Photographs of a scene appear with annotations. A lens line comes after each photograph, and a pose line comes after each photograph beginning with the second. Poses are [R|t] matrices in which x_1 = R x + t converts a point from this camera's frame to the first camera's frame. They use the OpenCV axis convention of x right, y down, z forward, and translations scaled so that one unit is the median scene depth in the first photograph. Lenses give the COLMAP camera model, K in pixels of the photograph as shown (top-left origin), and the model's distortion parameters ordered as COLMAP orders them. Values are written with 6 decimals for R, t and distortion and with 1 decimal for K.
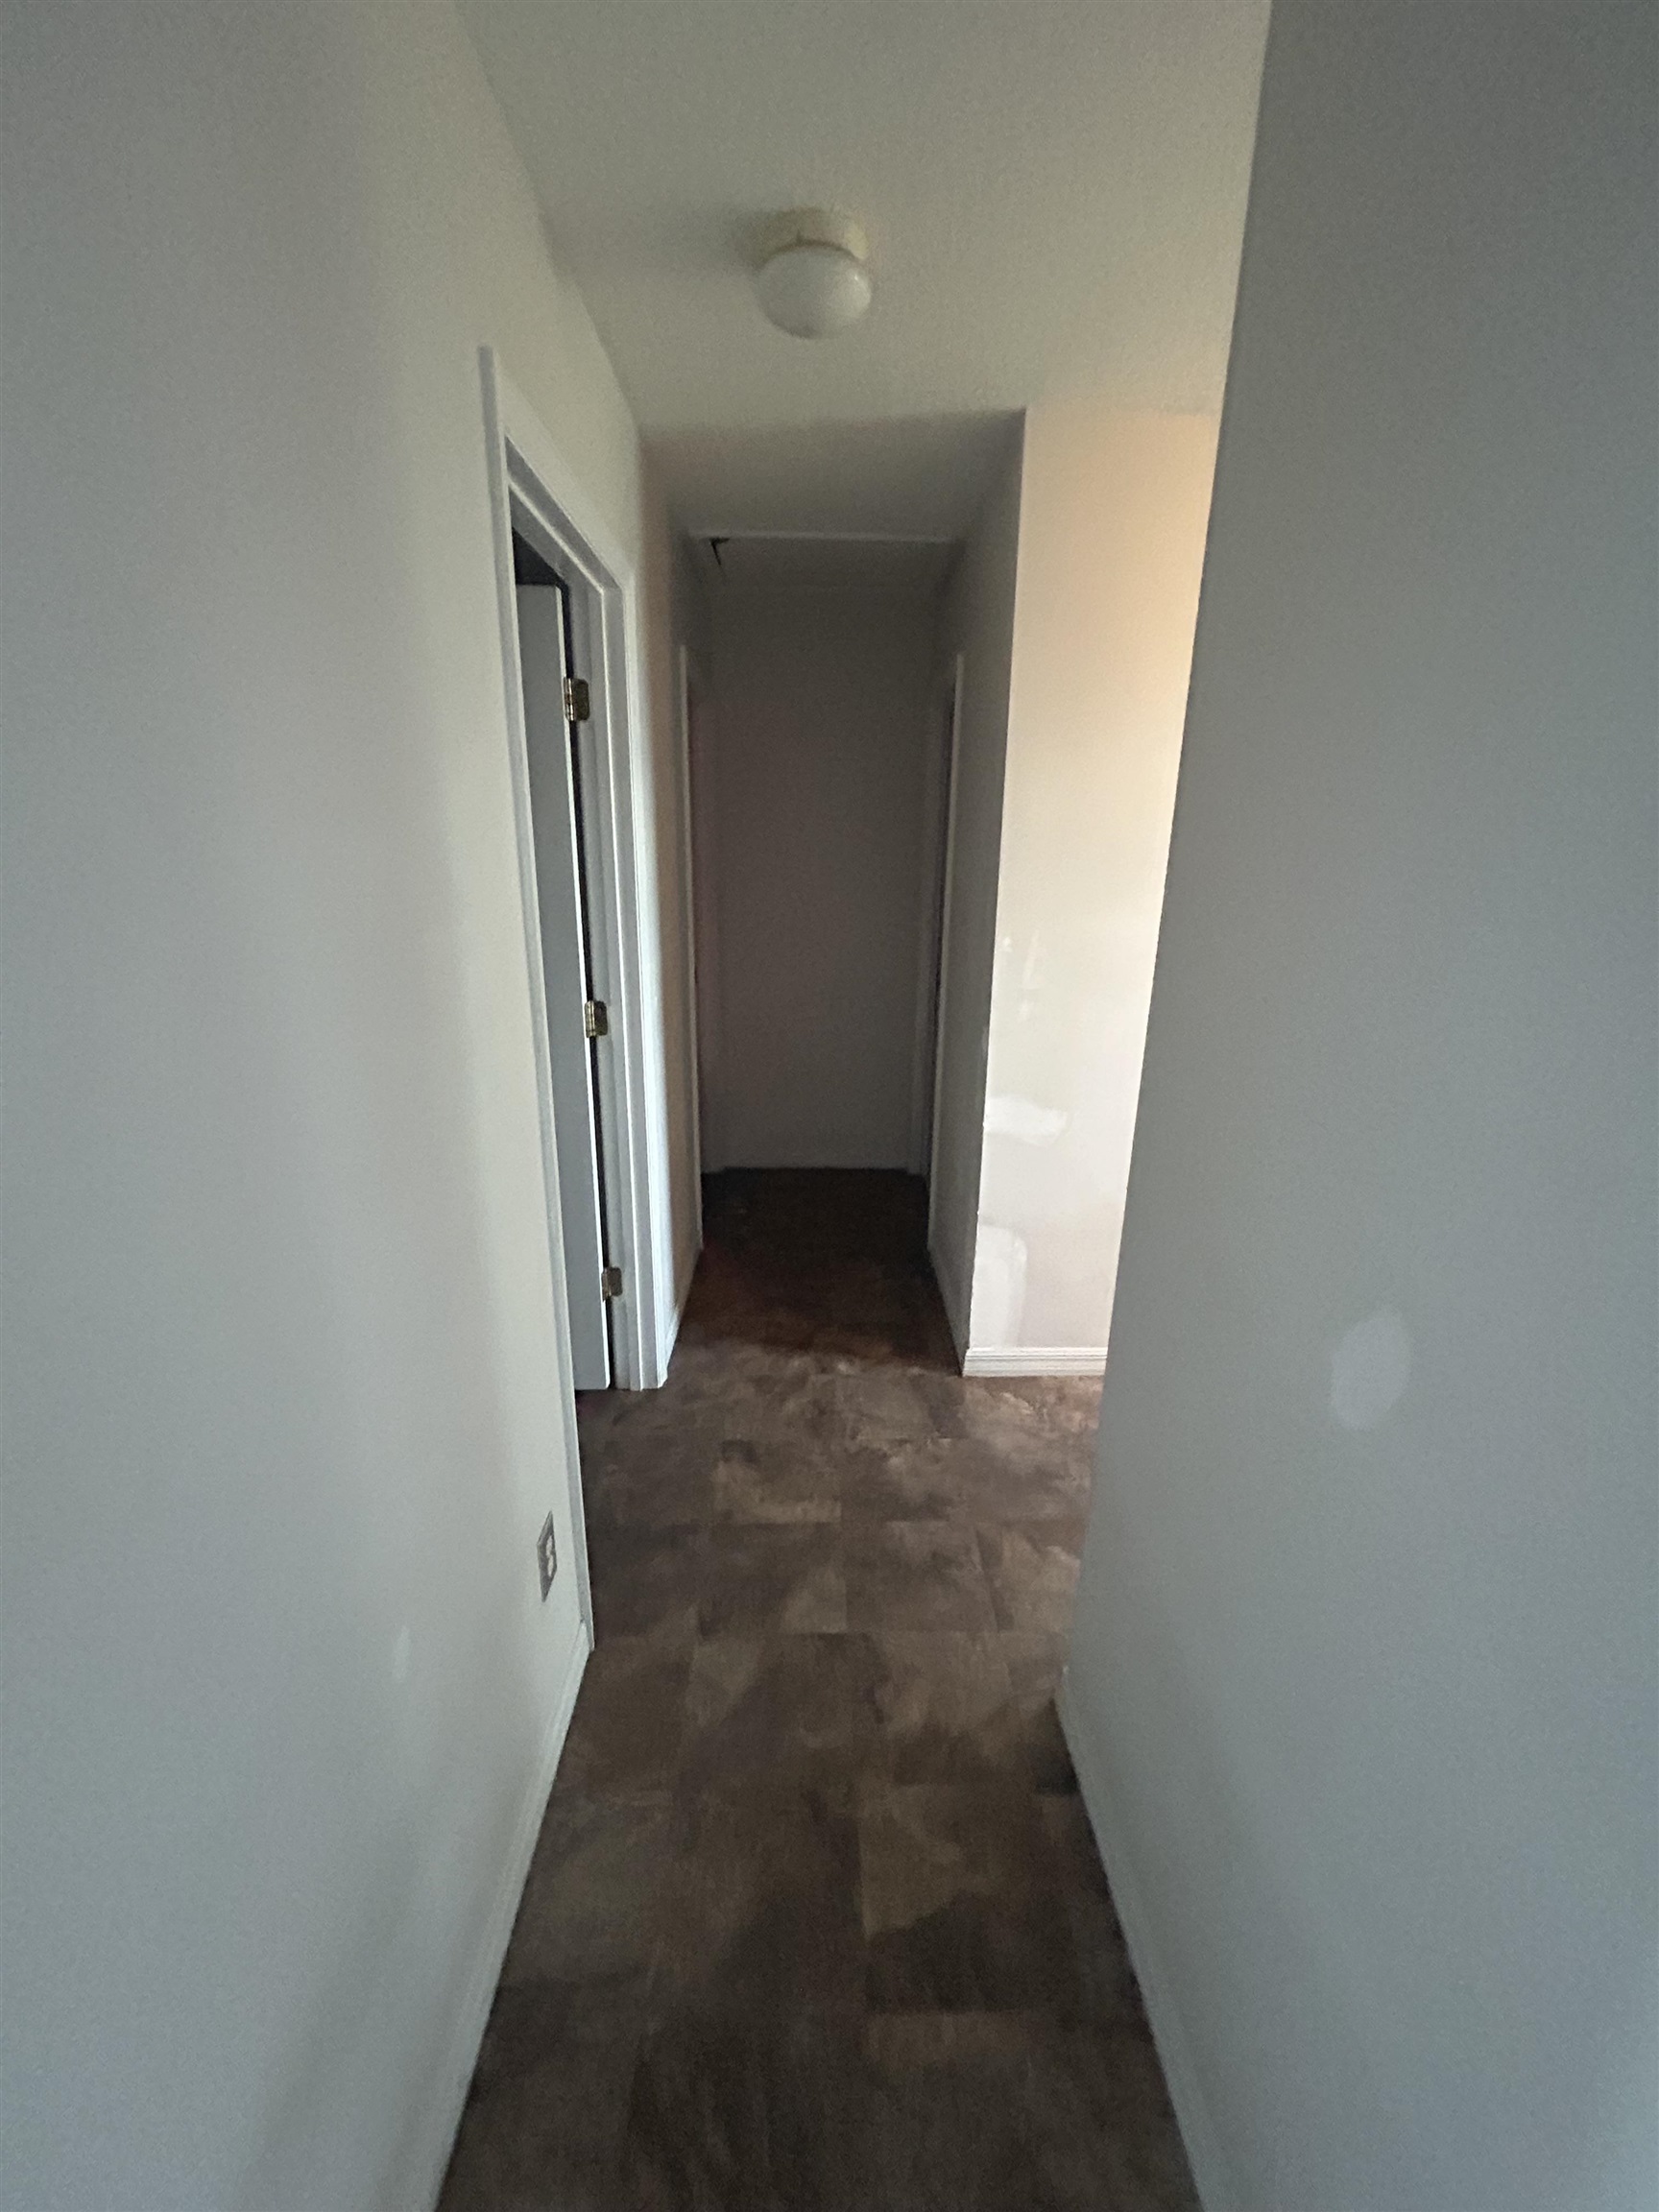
lens RADIAL K [[892.5, 0, 829.5], [0, 892.5, 1106.0], [0, 0, 1]] dist [0.000595, -0.000038]
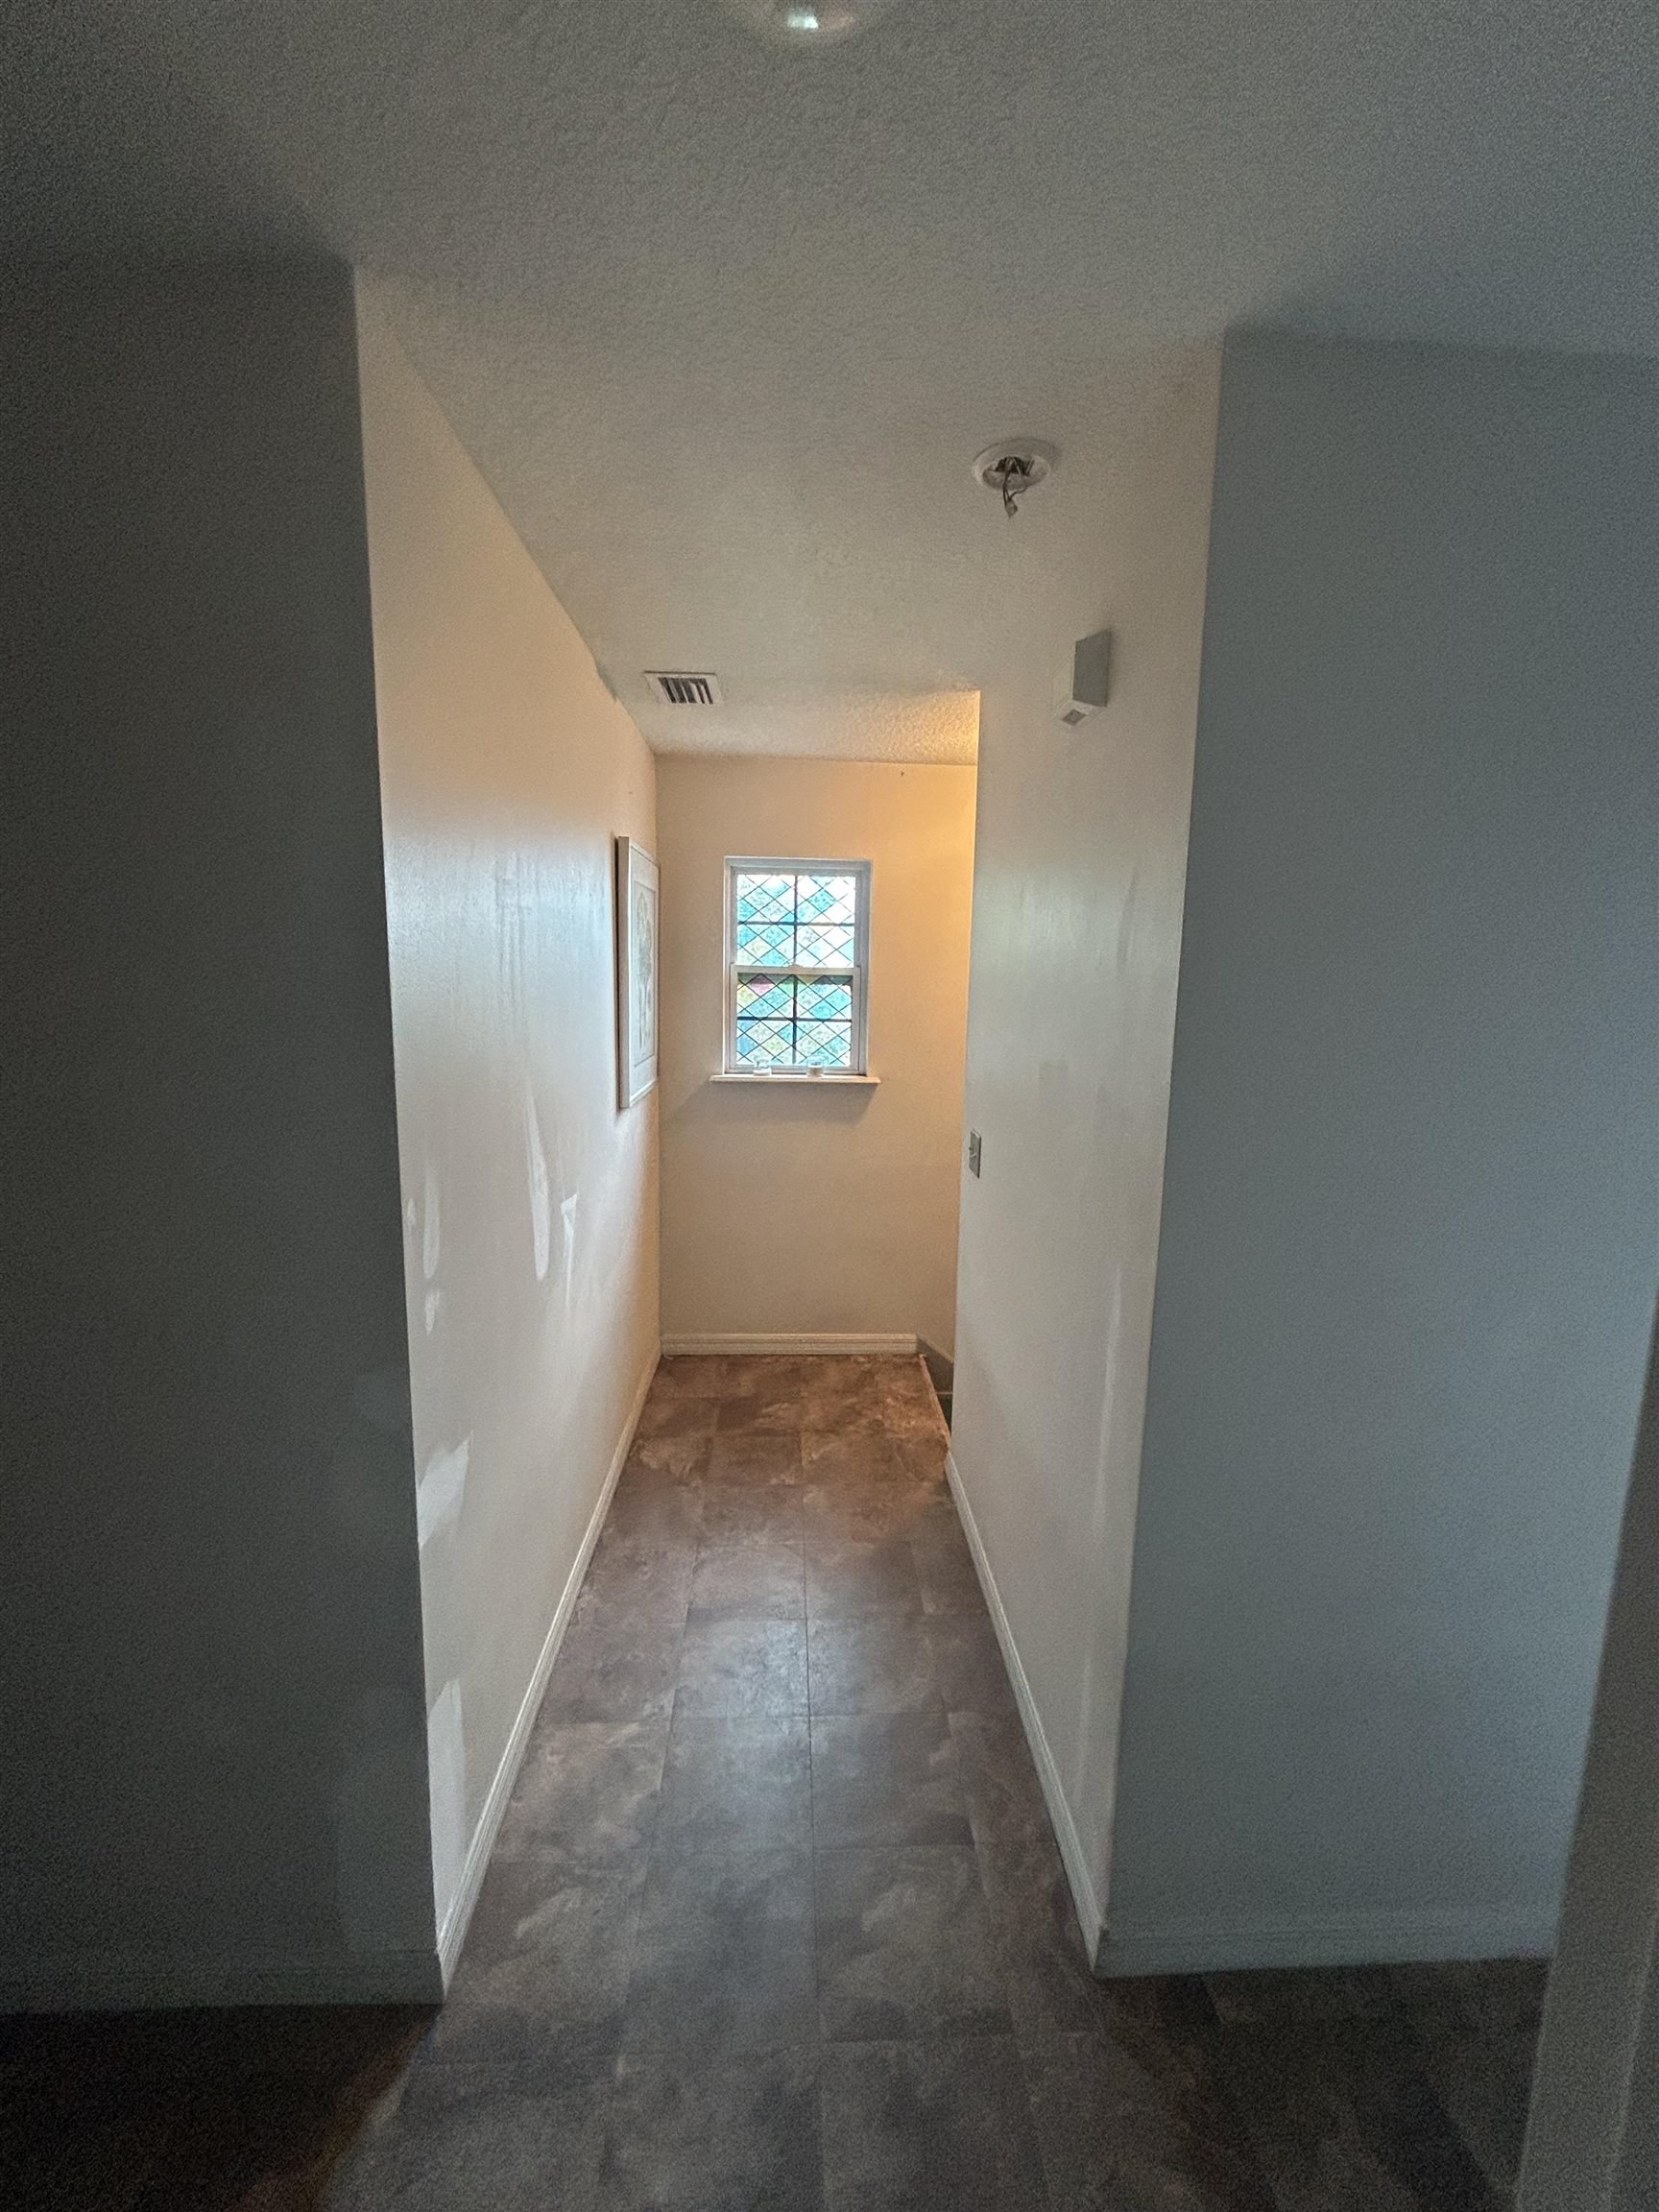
lens RADIAL K [[892.5, 0, 829.5], [0, 892.5, 1106.0], [0, 0, 1]] dist [0.000595, -0.000038]
pose [[-0.024341, -0.155082, 0.987602, -0.358081], [0.269097, 0.950416, 0.155875, -0.268517], [-0.962805, 0.269555, 0.018598, 0.755689]]
